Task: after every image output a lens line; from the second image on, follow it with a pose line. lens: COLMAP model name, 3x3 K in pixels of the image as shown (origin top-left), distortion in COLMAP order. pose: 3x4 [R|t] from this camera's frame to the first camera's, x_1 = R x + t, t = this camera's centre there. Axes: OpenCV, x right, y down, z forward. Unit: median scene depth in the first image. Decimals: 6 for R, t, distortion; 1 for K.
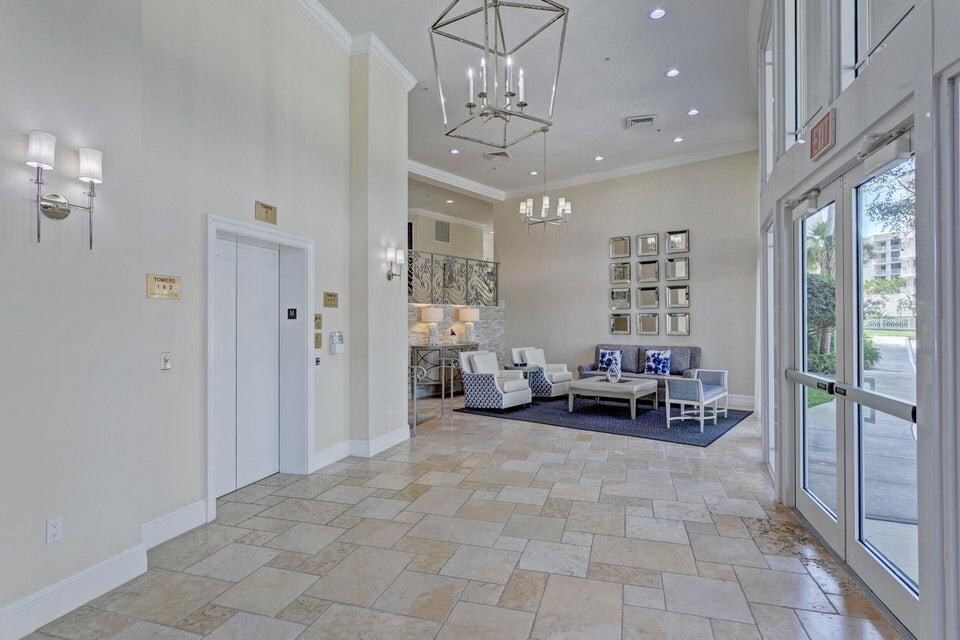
lens RADIAL K [[489.0, 0, 483.2], [0, 489.0, 317.3], [0, 0, 1]] dist [0.003050, 0.000638]
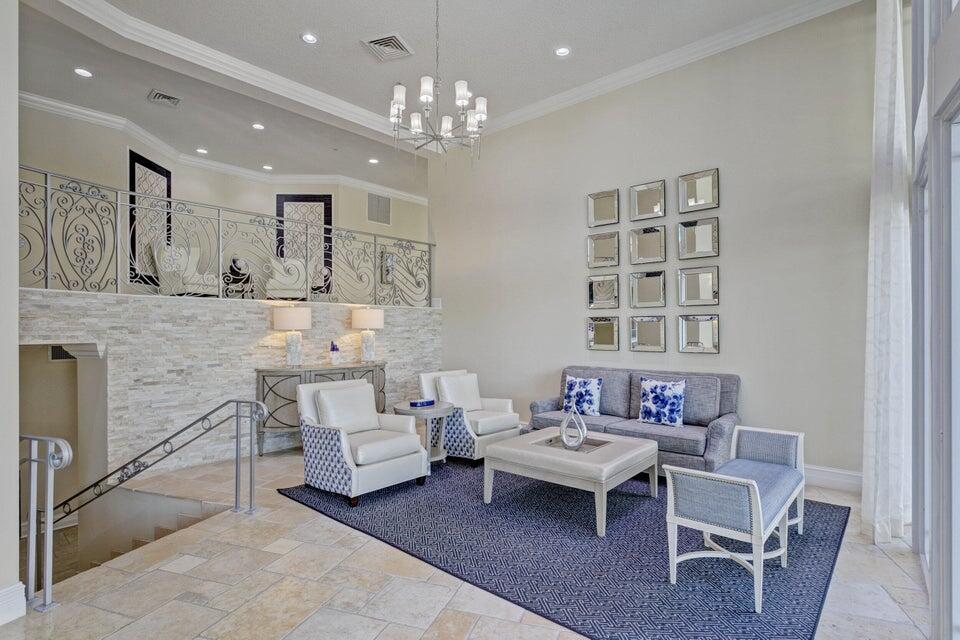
lens RADIAL K [[489.0, 0, 476.8], [0, 489.0, 330.2], [0, 0, 1]] dist [0.003050, 0.000638]
pose [[0.998779, 0.000795, -0.049402, 0.164197], [-0.000283, 0.999946, 0.010373, 0.003235], [0.049407, -0.010347, 0.998725, 0.408270]]
